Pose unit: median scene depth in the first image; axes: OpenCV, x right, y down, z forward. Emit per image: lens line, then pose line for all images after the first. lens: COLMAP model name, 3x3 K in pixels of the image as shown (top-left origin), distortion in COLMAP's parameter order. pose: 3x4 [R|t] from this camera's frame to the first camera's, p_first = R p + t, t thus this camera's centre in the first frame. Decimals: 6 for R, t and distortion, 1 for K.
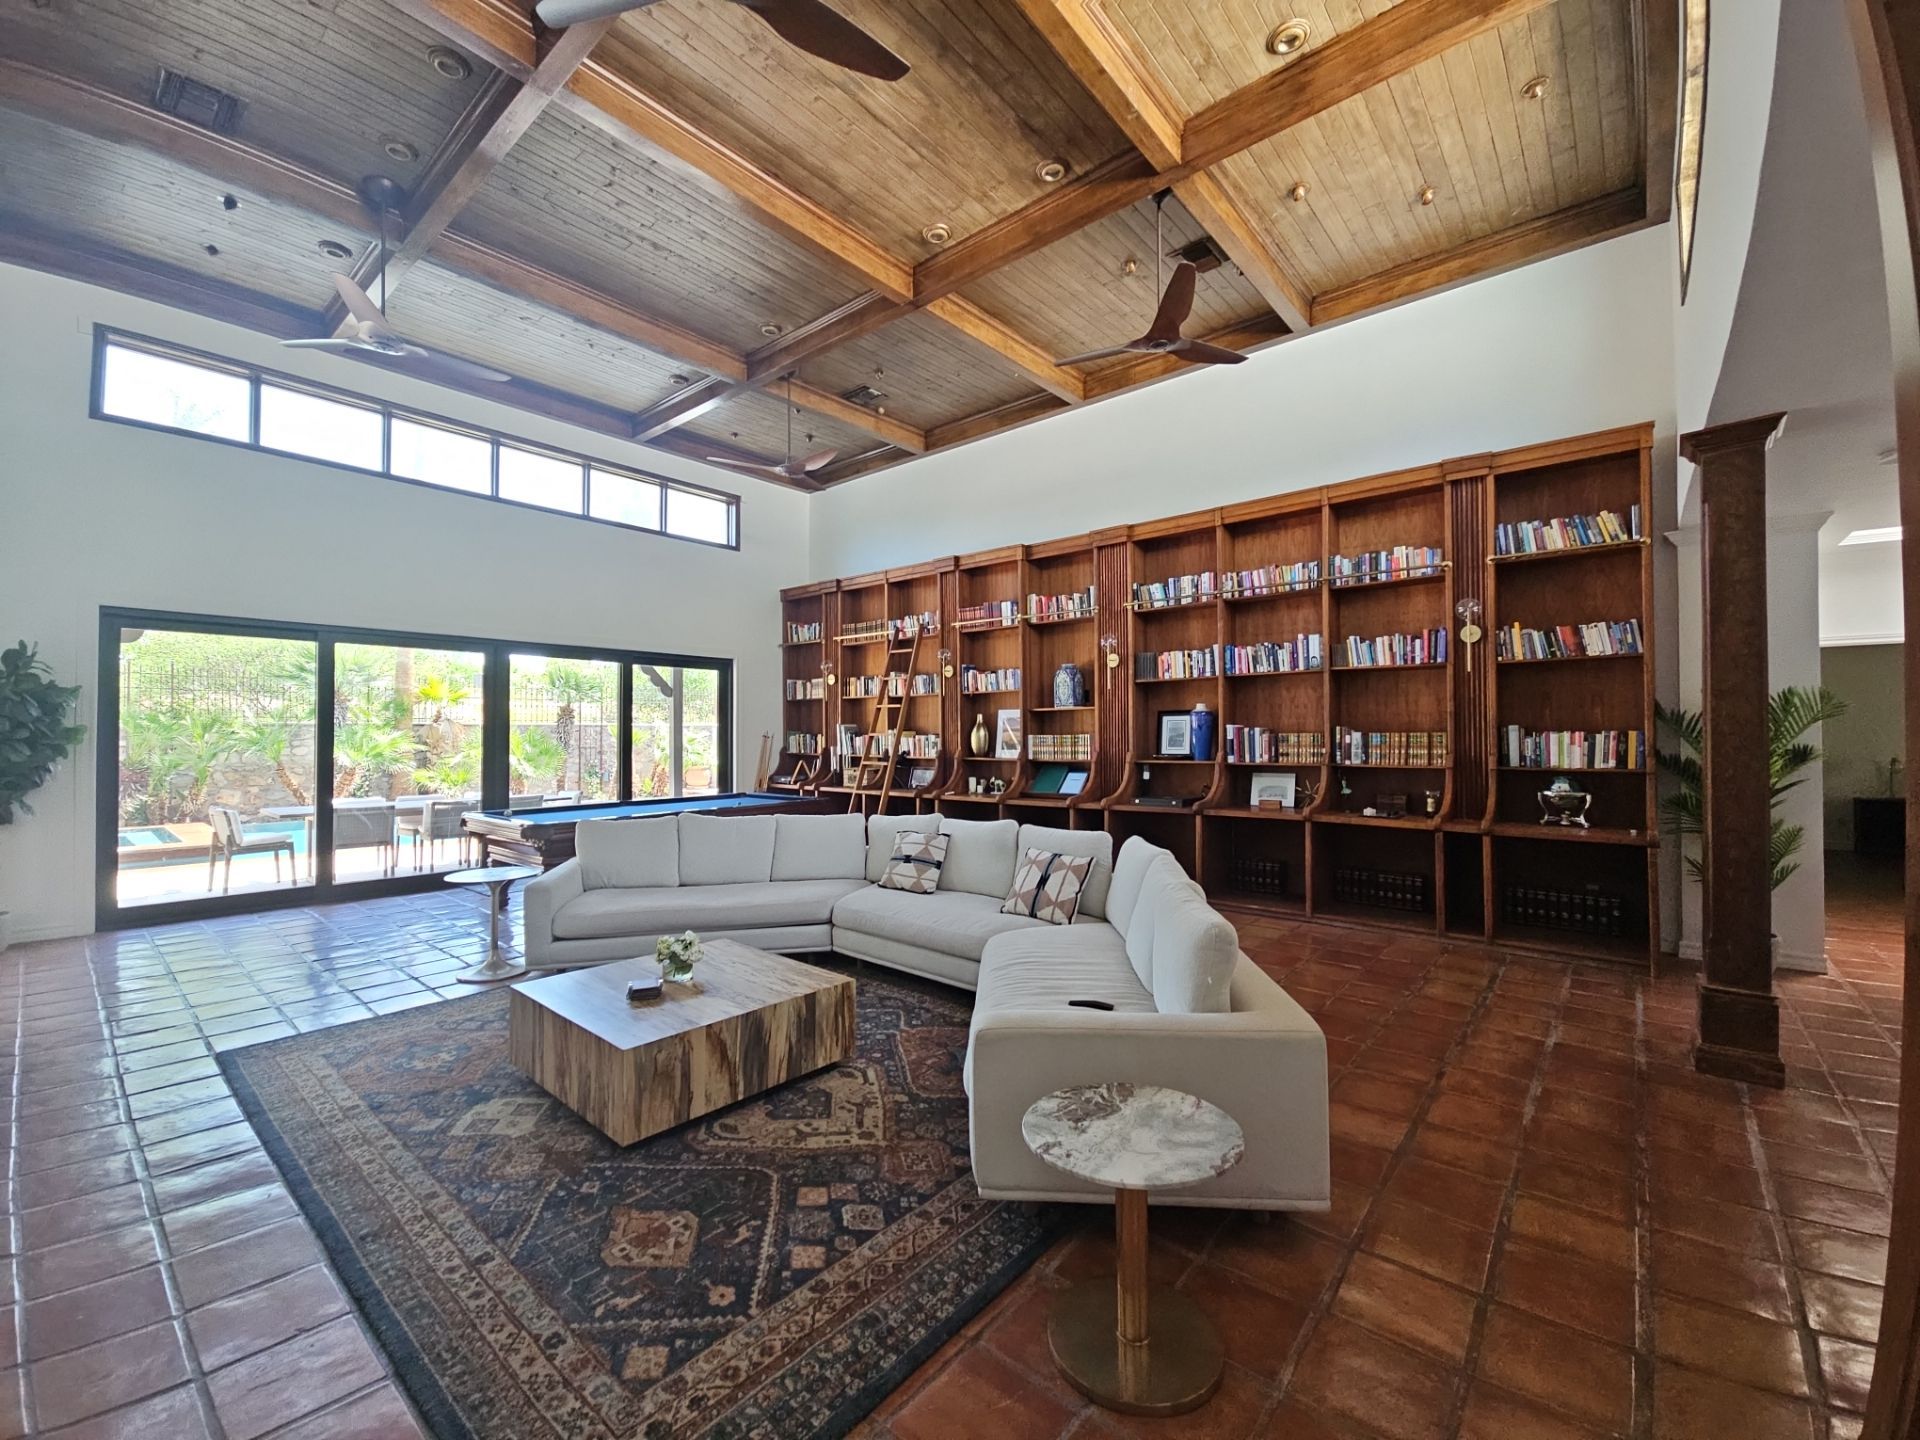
lens RADIAL K [[782.7, 0, 942.1], [0, 782.7, 722.3], [0, 0, 1]] dist [-0.002713, -0.000240]
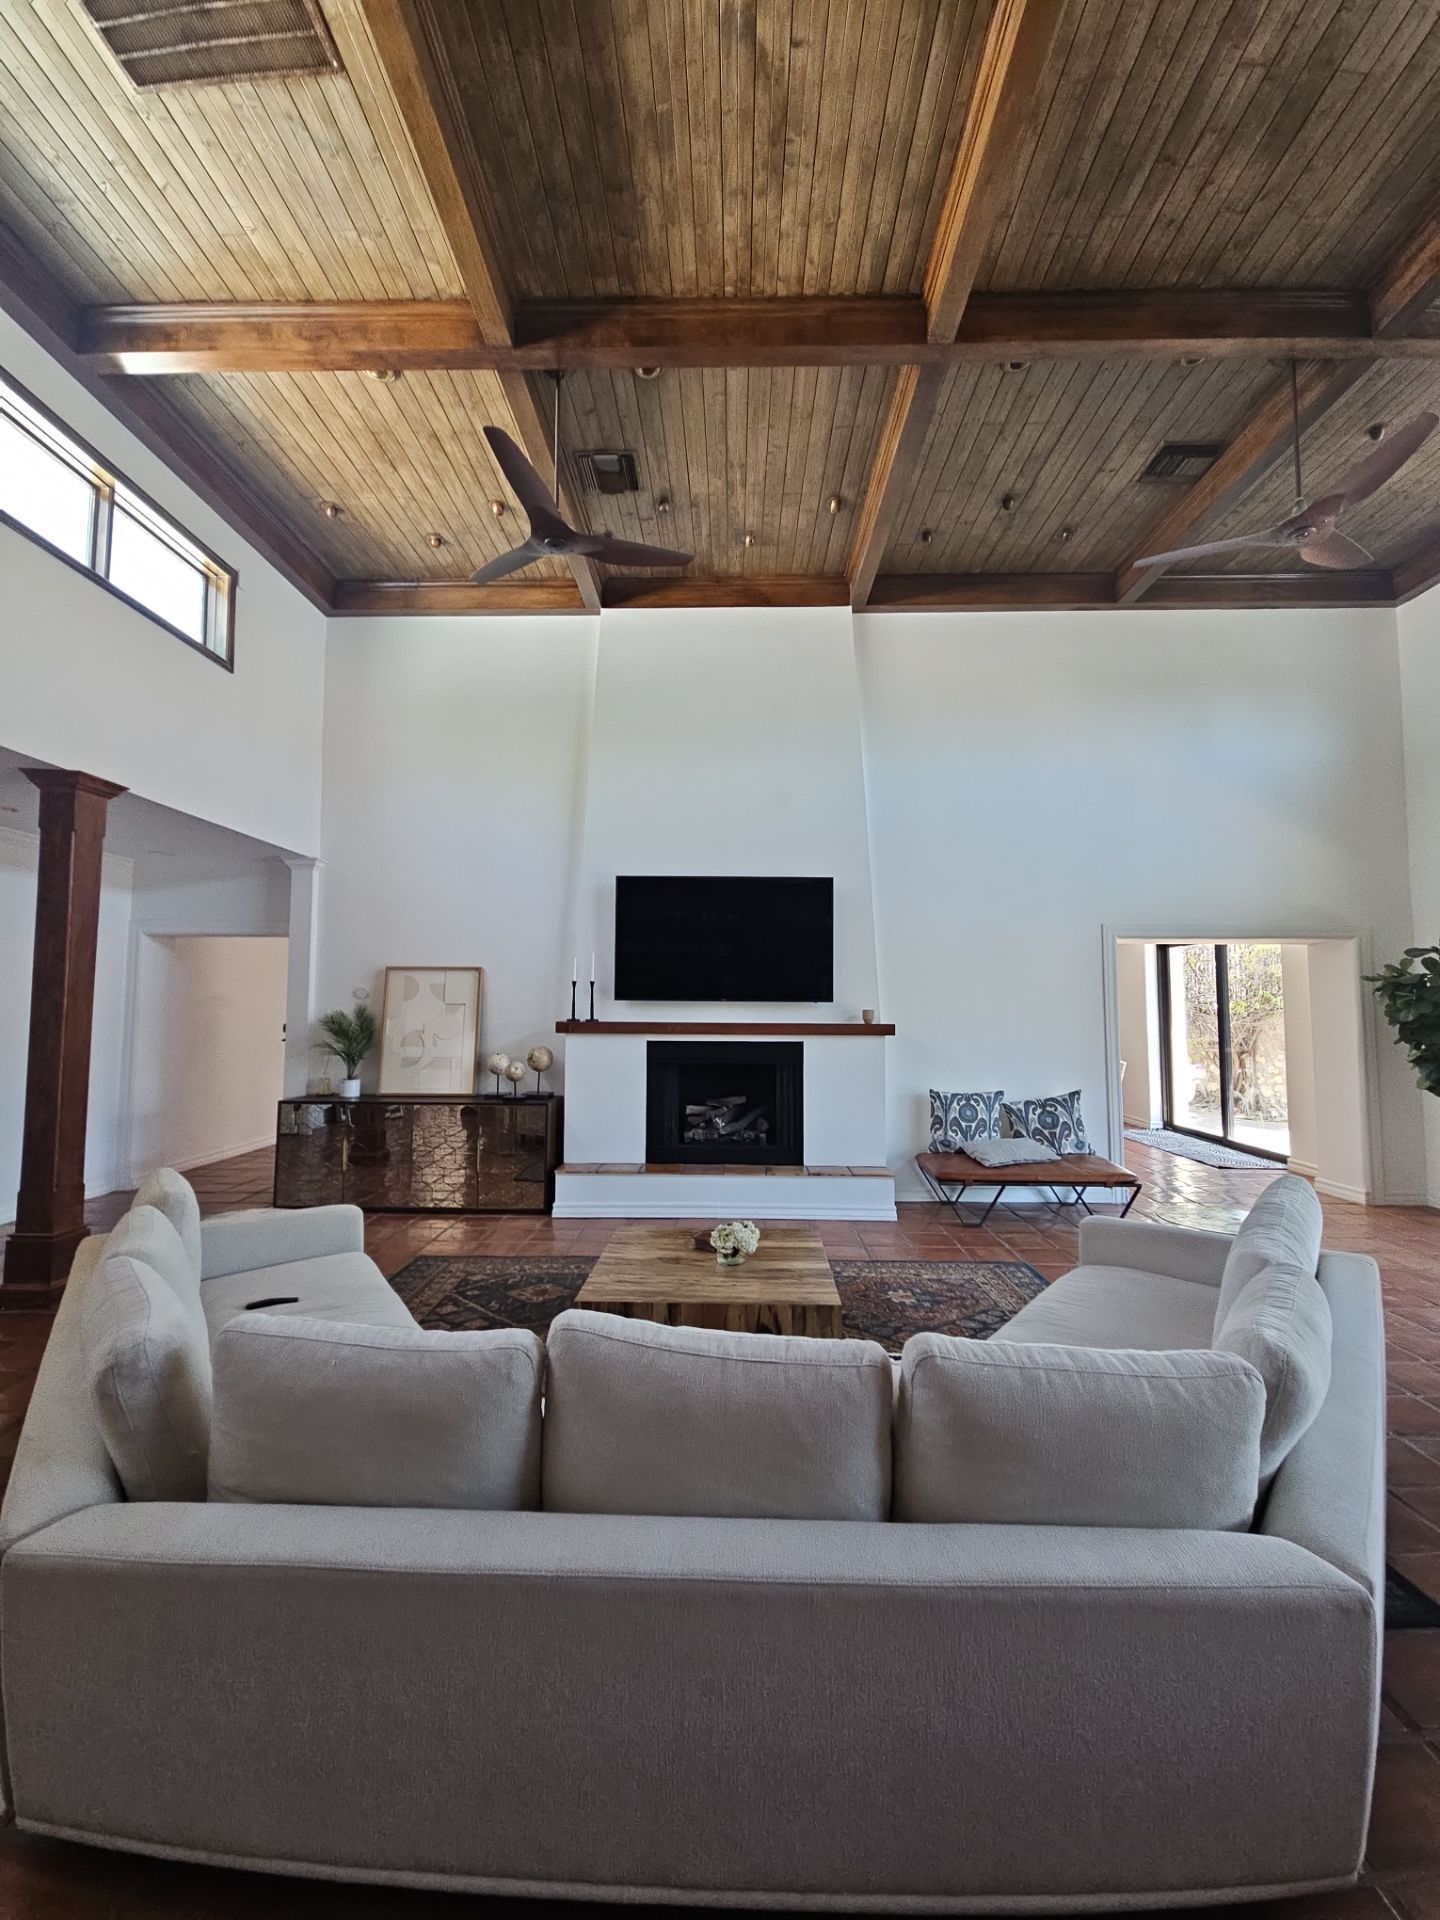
lens RADIAL K [[782.7, 0, 721.4], [0, 782.7, 954.0], [0, 0, 1]] dist [-0.002713, -0.000240]
pose [[-0.759101, -0.046189, -0.649332, 0.427155], [0.007495, 0.996793, -0.079668, 0.010778], [0.650930, -0.065343, -0.756320, 2.169335]]
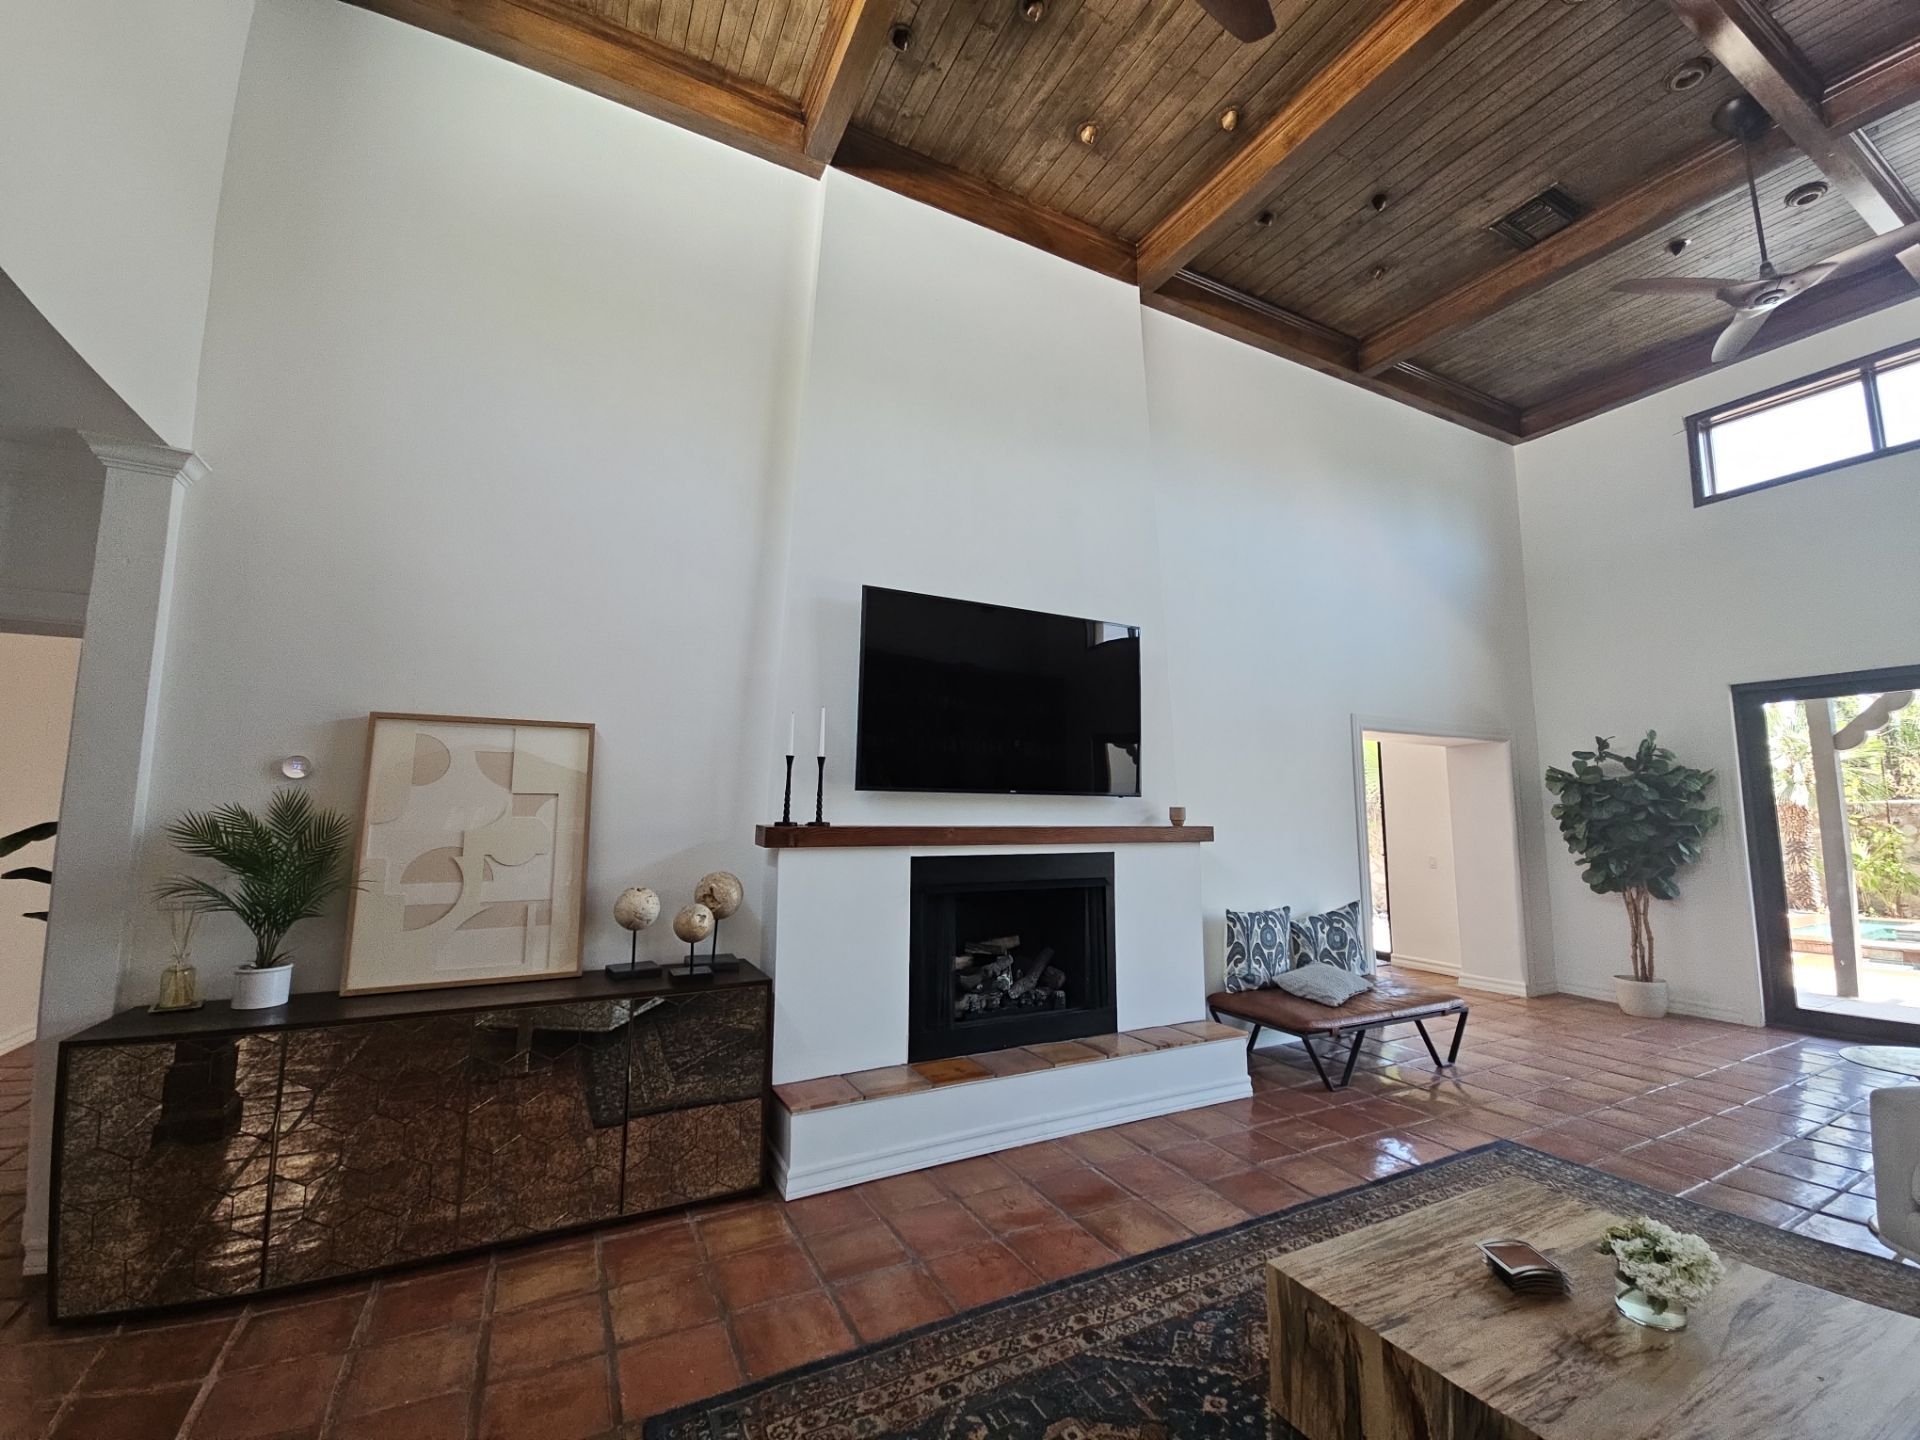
lens RADIAL K [[782.7, 0, 965.2], [0, 782.7, 721.8], [0, 0, 1]] dist [-0.002713, -0.000240]
pose [[-0.358245, -0.108482, -0.927304, 0.384190], [0.011450, 0.992641, -0.120549, 0.009800], [0.933557, -0.053804, -0.354367, 0.955053]]
